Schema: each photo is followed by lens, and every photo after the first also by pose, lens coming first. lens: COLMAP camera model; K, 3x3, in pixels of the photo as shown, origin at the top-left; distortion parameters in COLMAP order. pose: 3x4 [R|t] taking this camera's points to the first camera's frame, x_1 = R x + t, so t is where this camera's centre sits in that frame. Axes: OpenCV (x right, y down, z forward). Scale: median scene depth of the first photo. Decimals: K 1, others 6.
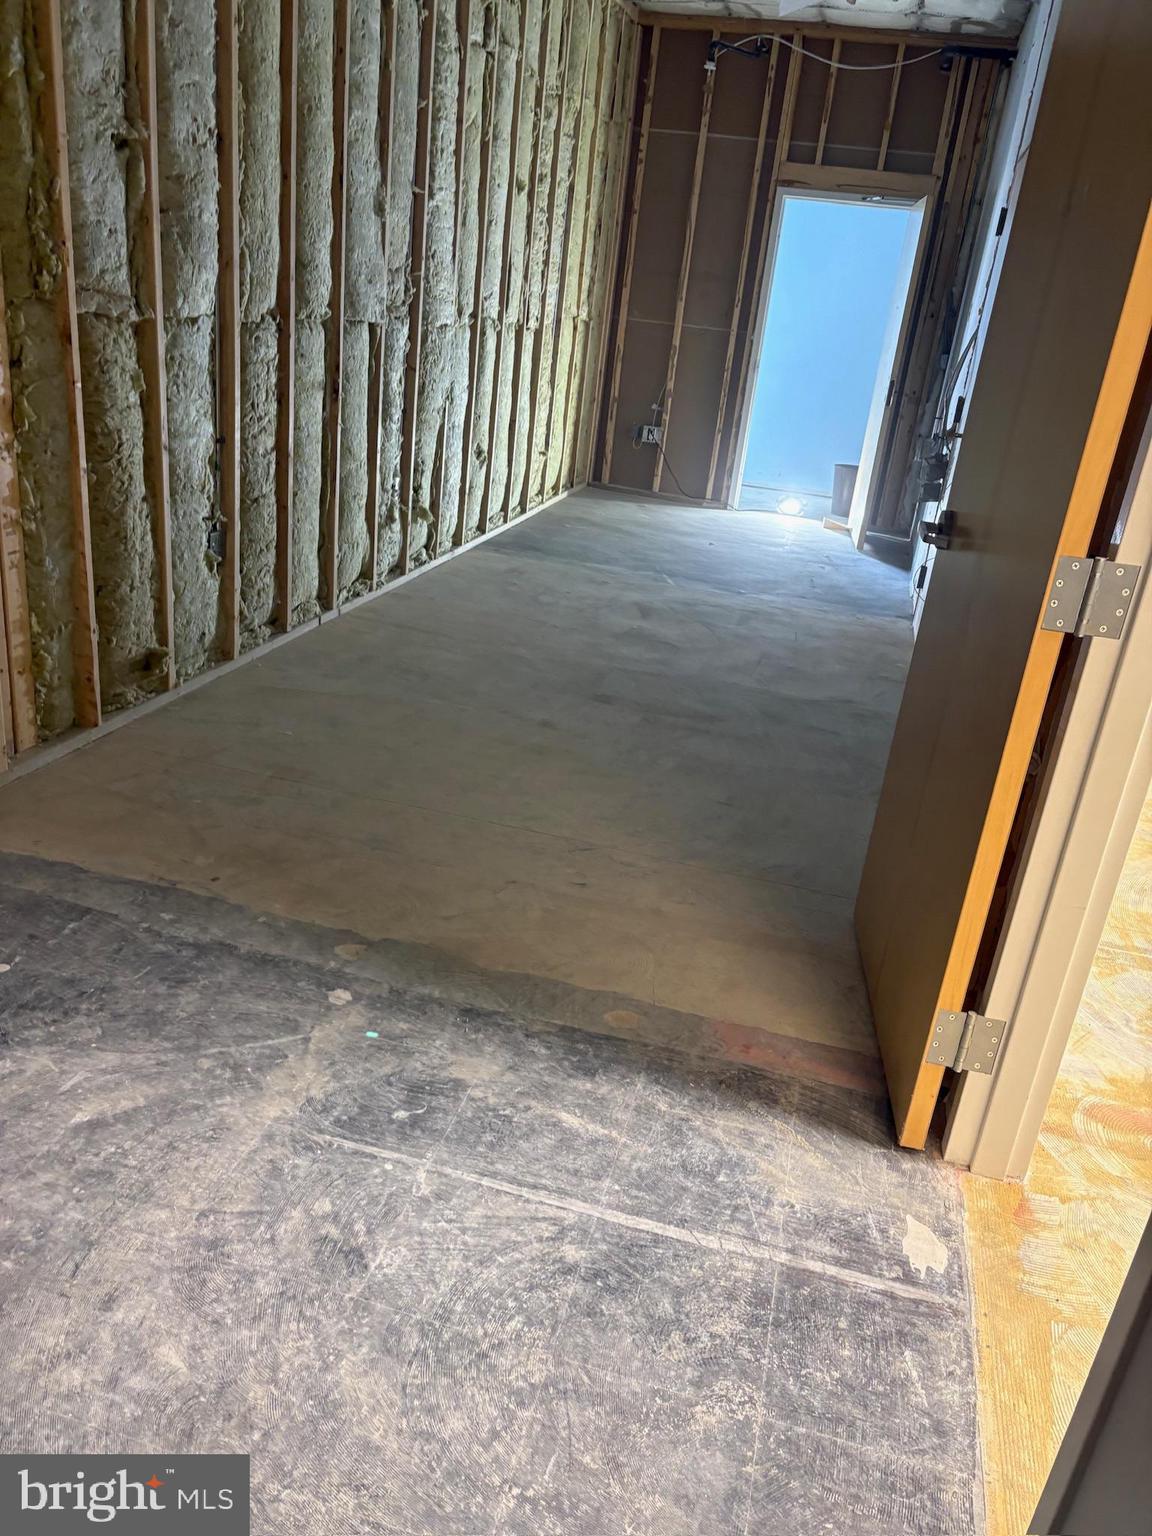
lens RADIAL K [[1171.0, 0, 577.3], [0, 1171.0, 760.8], [0, 0, 1]] dist [0.034930, -0.024852]
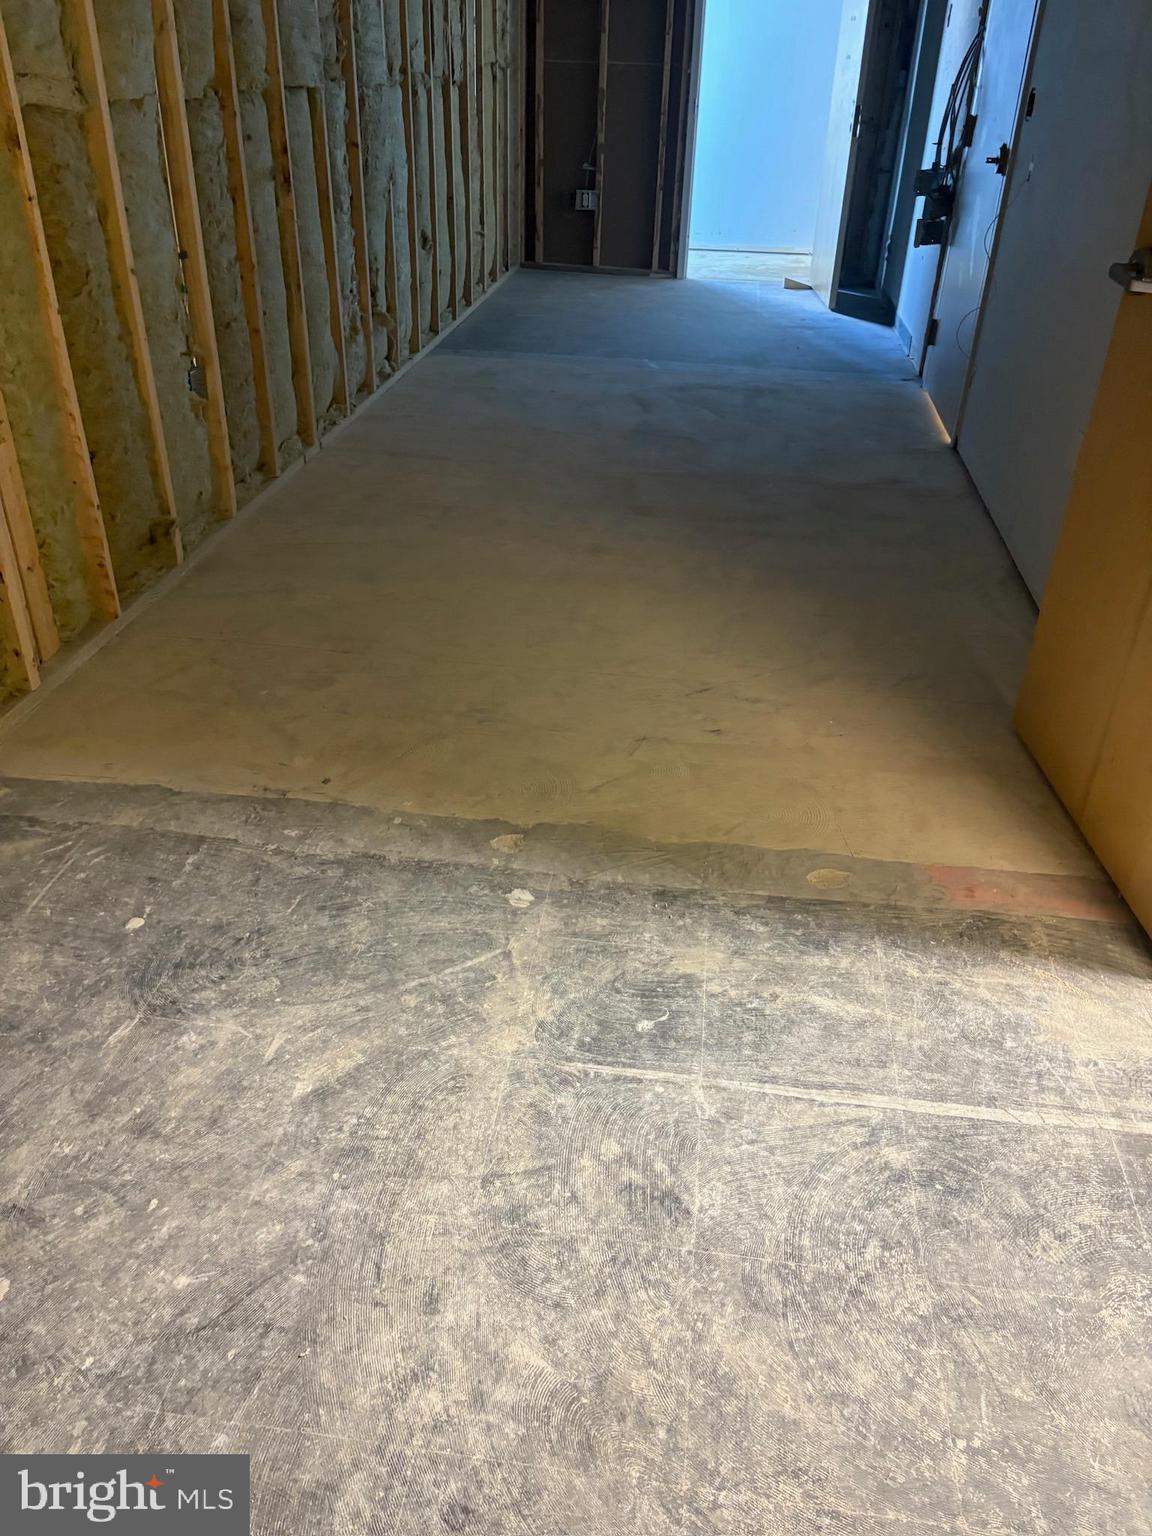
lens RADIAL K [[1171.0, 0, 580.7], [0, 1171.0, 766.4], [0, 0, 1]] dist [0.034930, -0.024852]
pose [[0.988963, -0.133858, 0.063520, -0.204952], [0.120732, 0.976557, 0.178215, -0.052229], [-0.085887, -0.168580, 0.981939, 0.141454]]
